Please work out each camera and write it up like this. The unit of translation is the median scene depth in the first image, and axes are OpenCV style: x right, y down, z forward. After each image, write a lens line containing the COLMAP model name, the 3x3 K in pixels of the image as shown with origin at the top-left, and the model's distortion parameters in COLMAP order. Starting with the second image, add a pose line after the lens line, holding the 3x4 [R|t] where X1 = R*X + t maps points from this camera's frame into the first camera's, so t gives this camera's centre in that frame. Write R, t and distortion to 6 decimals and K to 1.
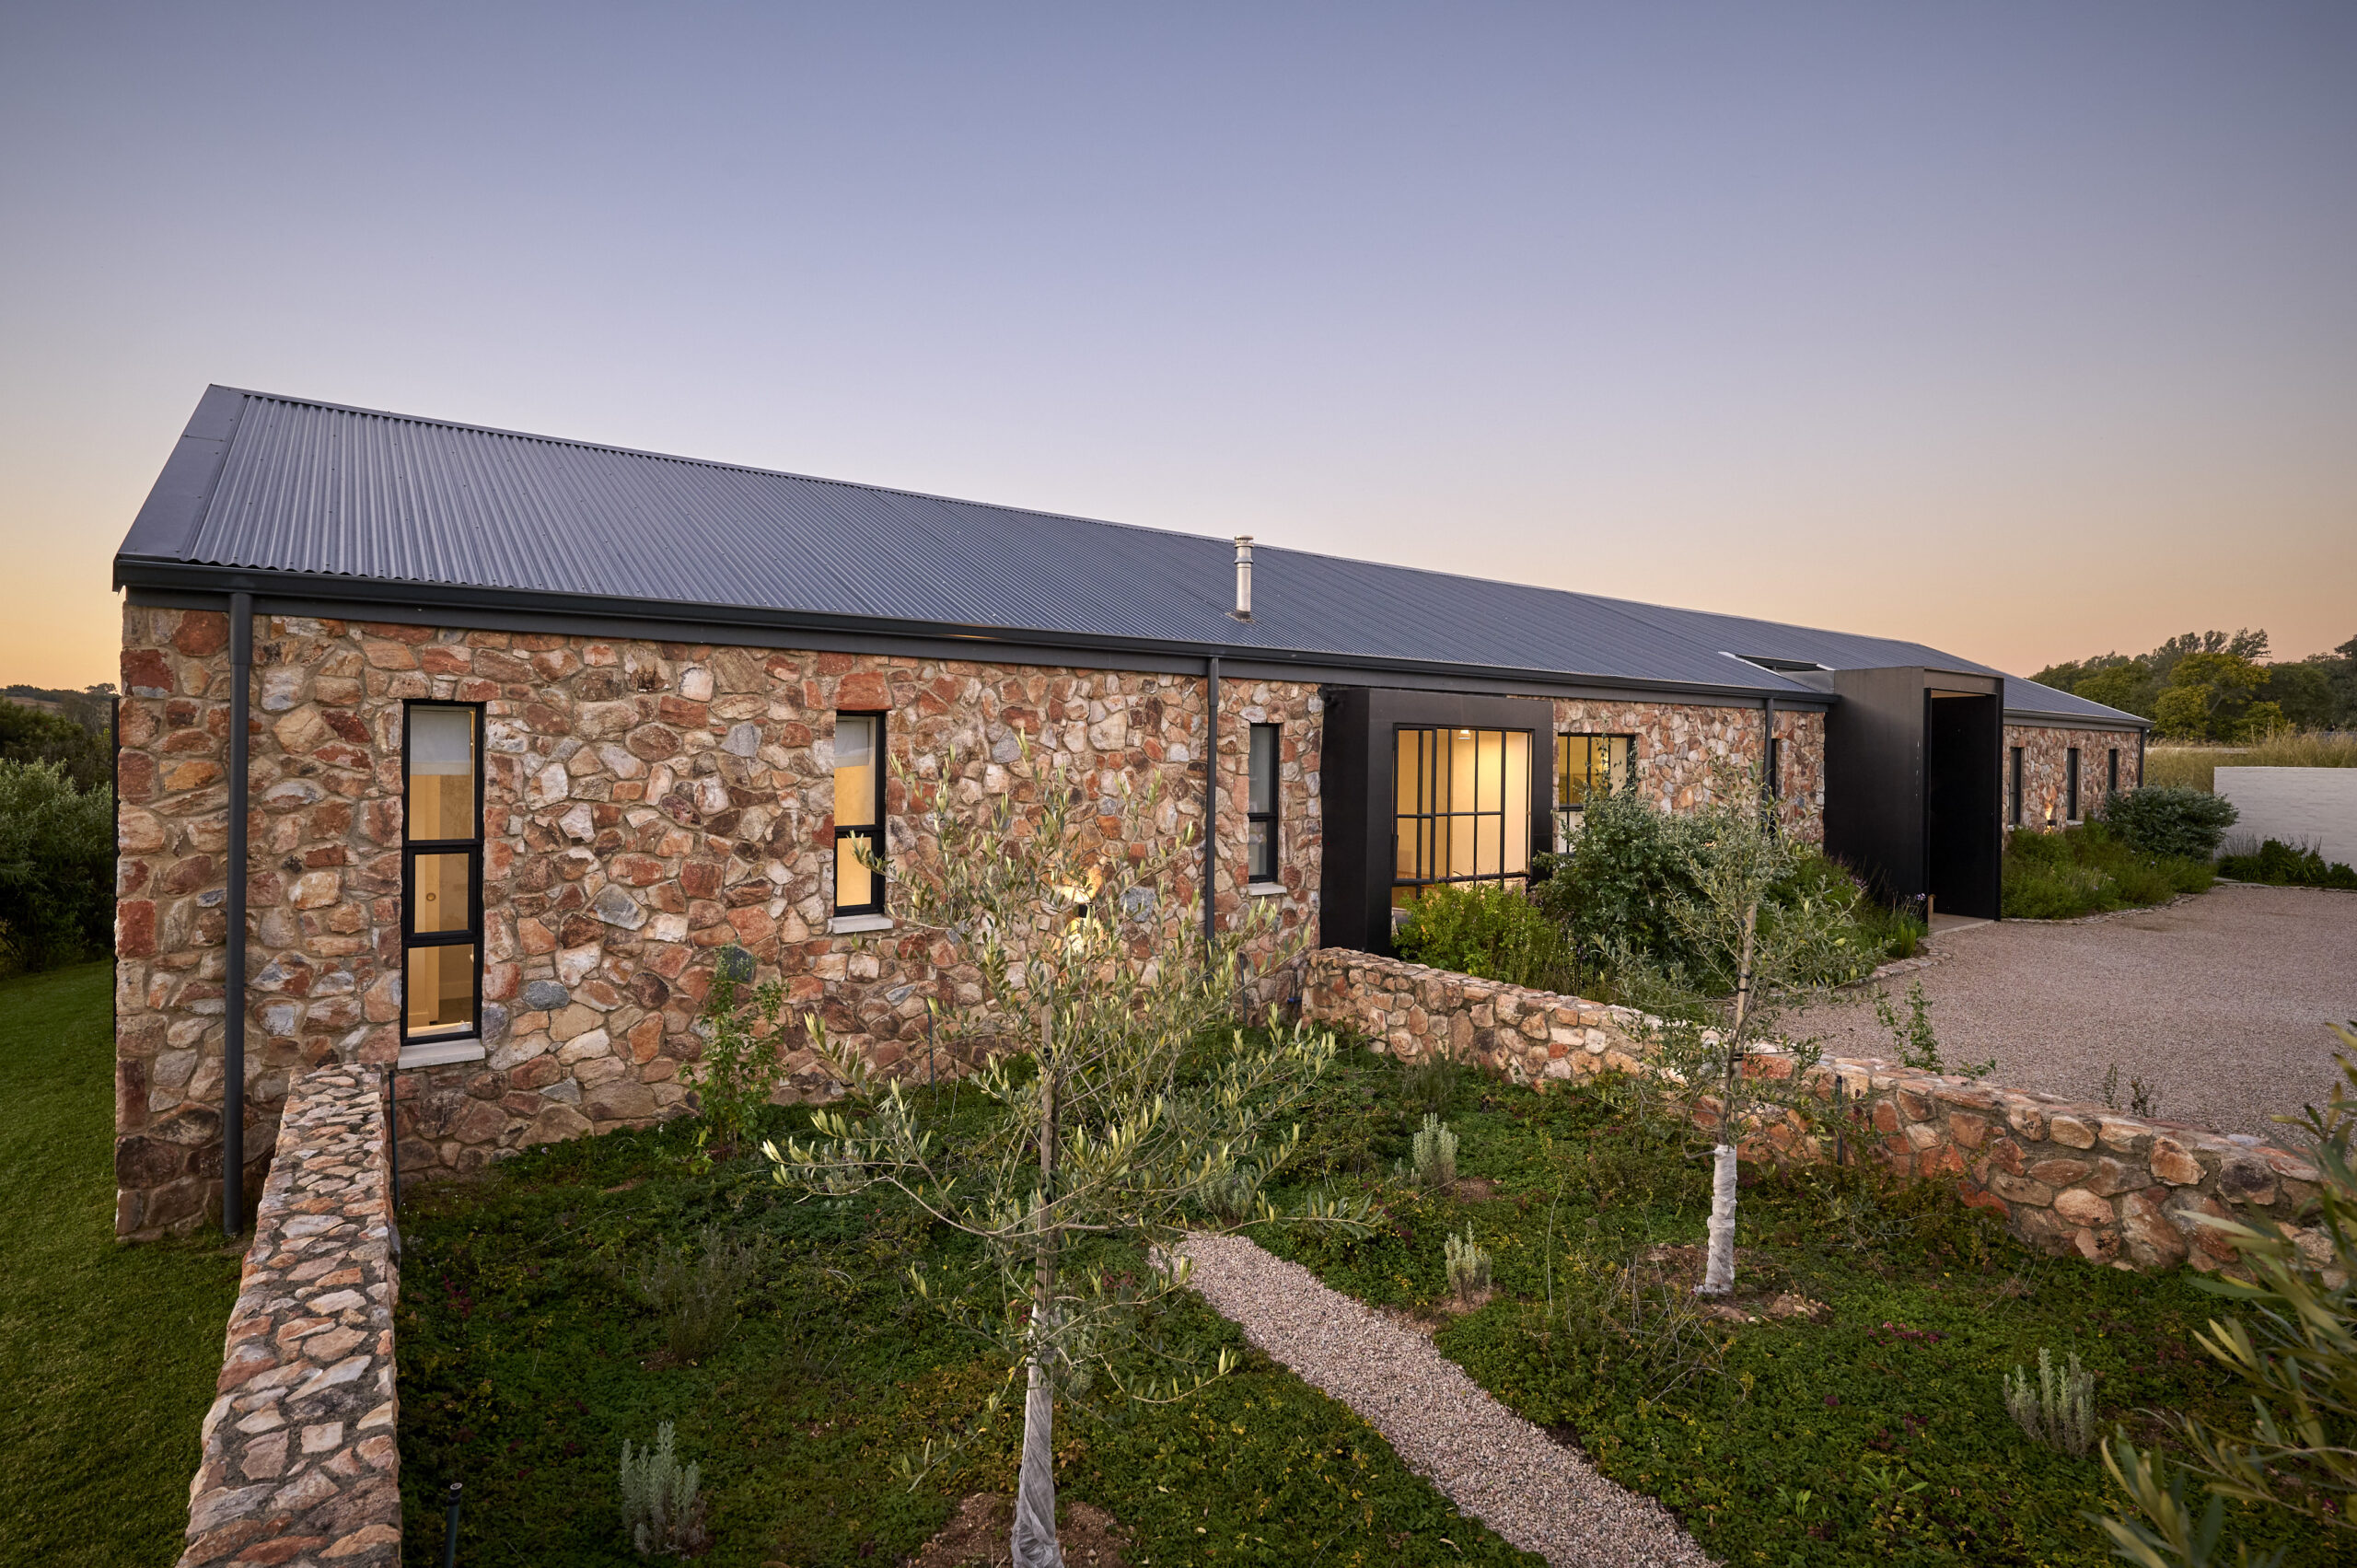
lens RADIAL K [[1099.6, 0, 1178.9], [0, 1099.6, 772.5], [0, 0, 1]] dist [0.000102, 0.000190]
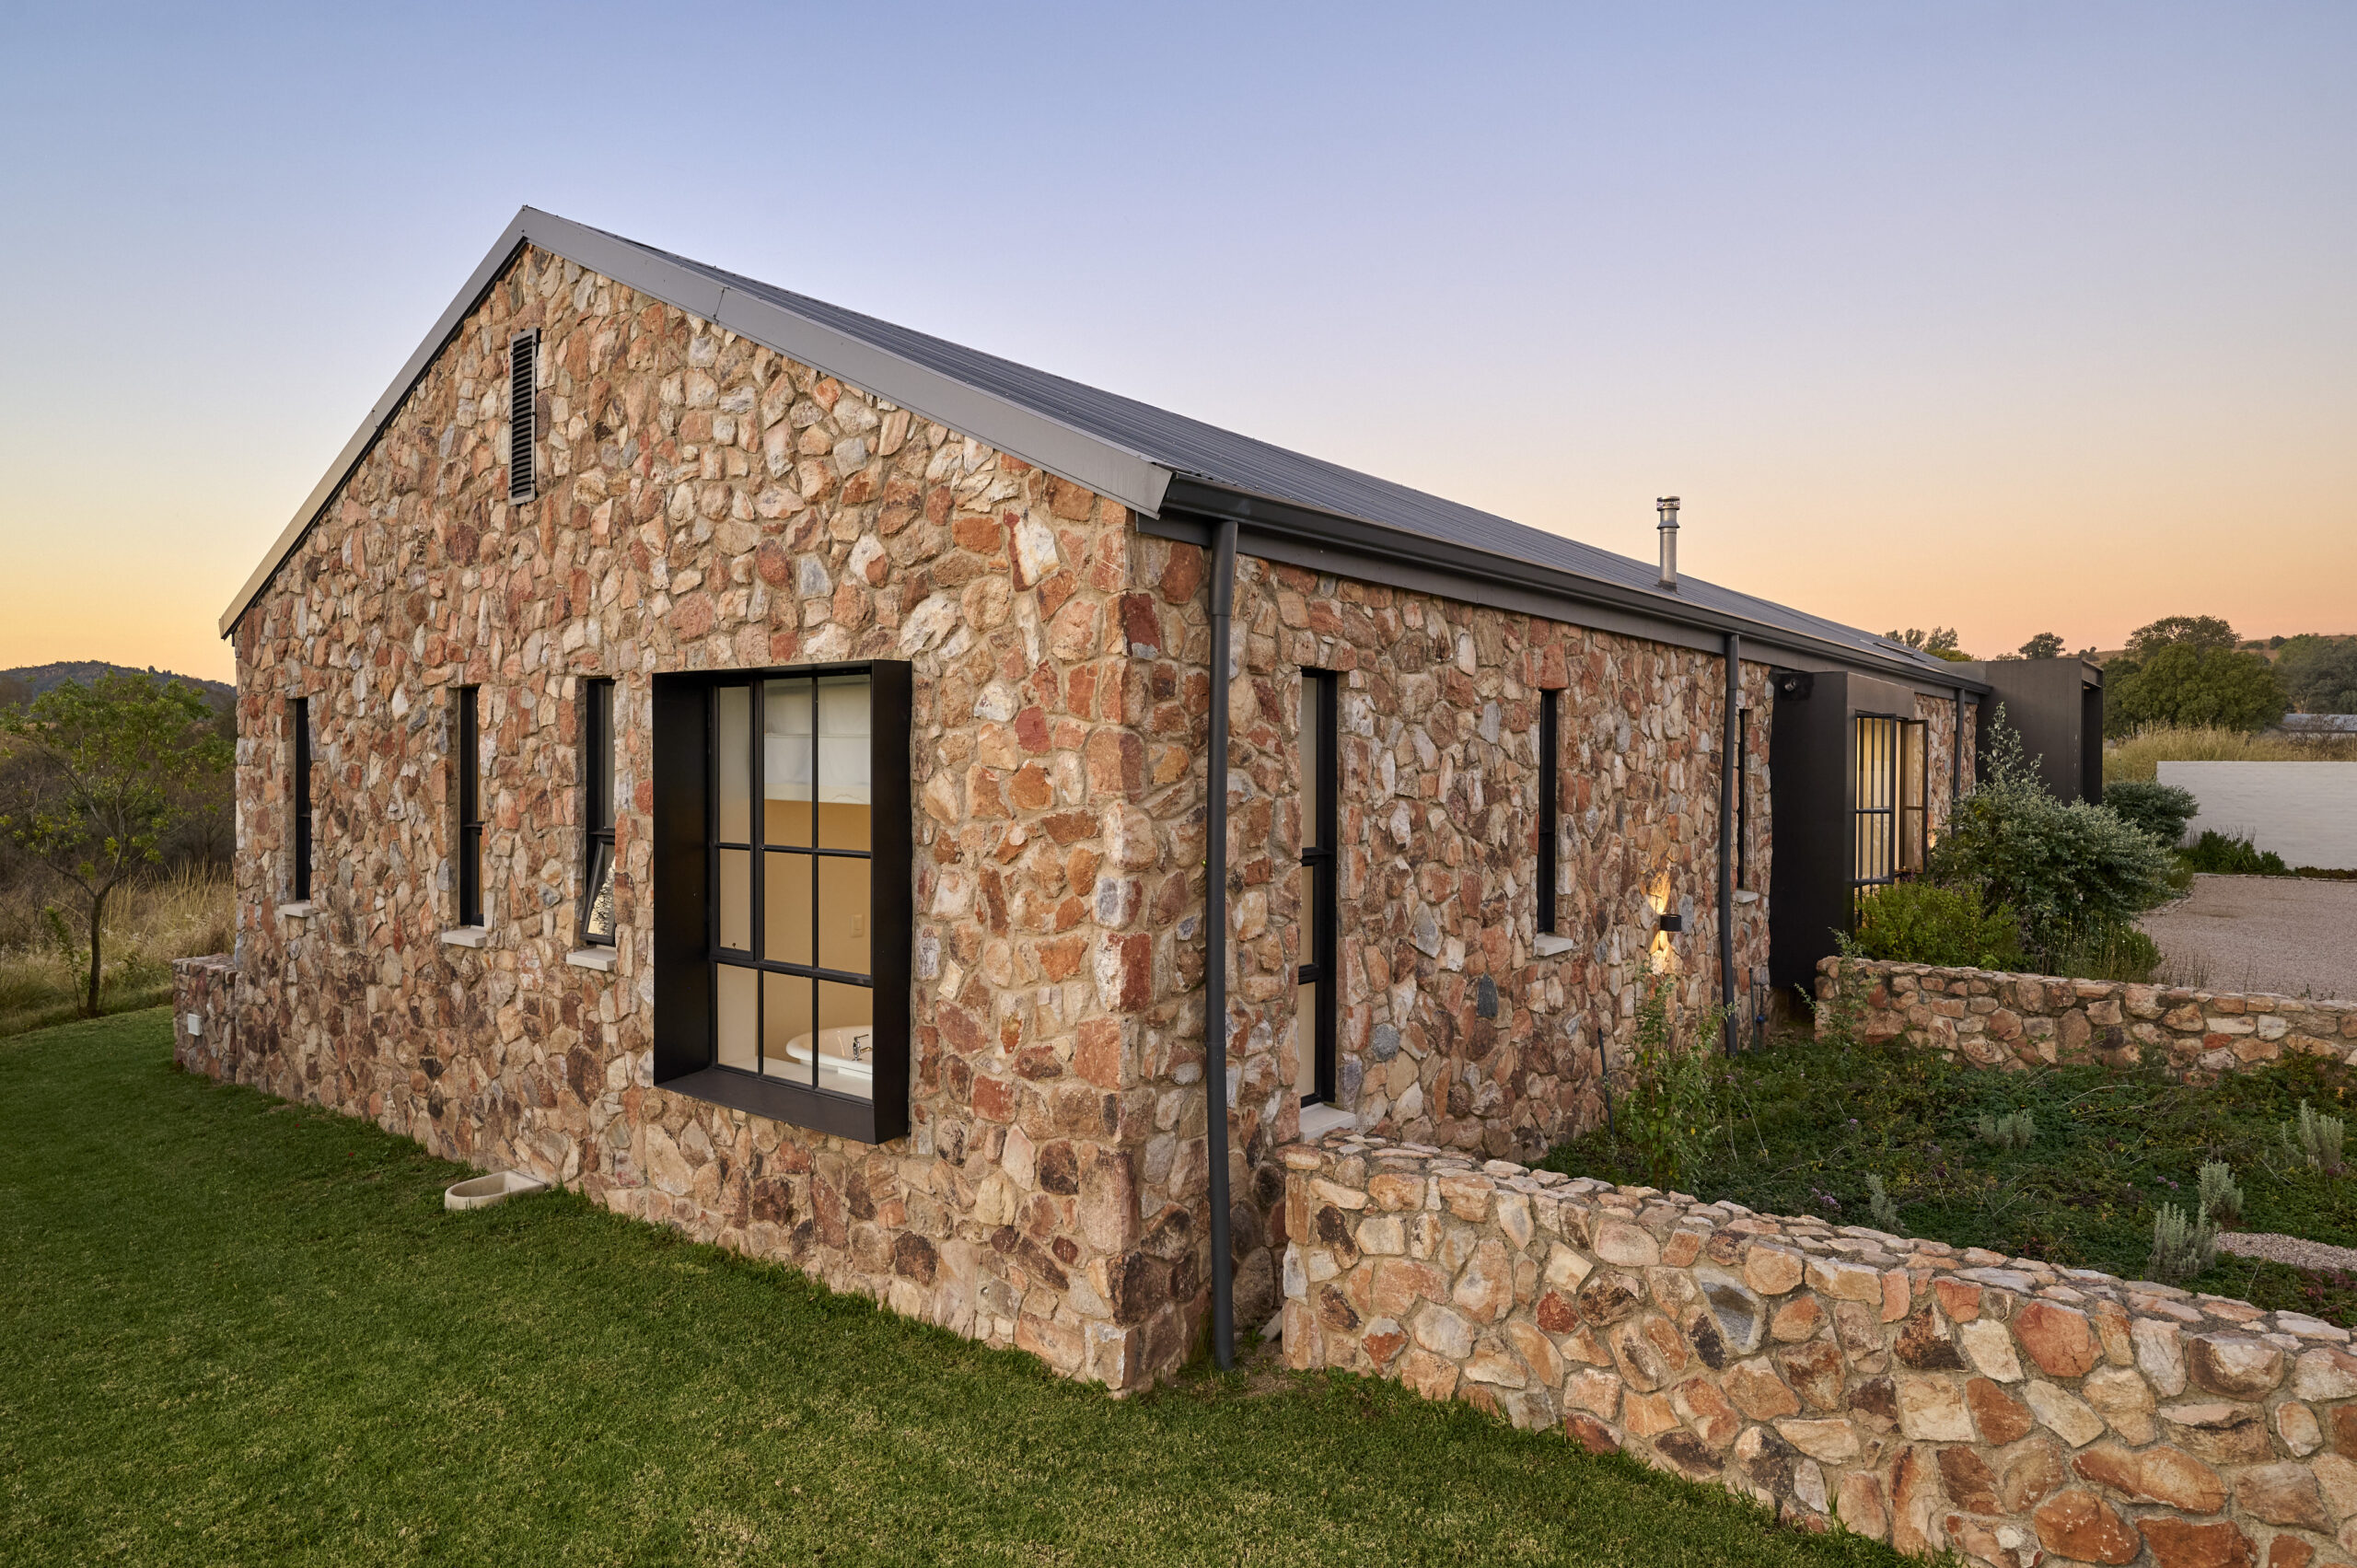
lens RADIAL K [[1369.6, 0, 1177.0], [0, 1369.6, 783.3], [0, 0, 1]] dist [-0.006789, -0.000248]
pose [[0.959762, -0.008322, 0.280691, -0.967458], [0.007488, 0.999964, 0.004043, 0.009957], [-0.280714, -0.001778, 0.959790, 0.091587]]
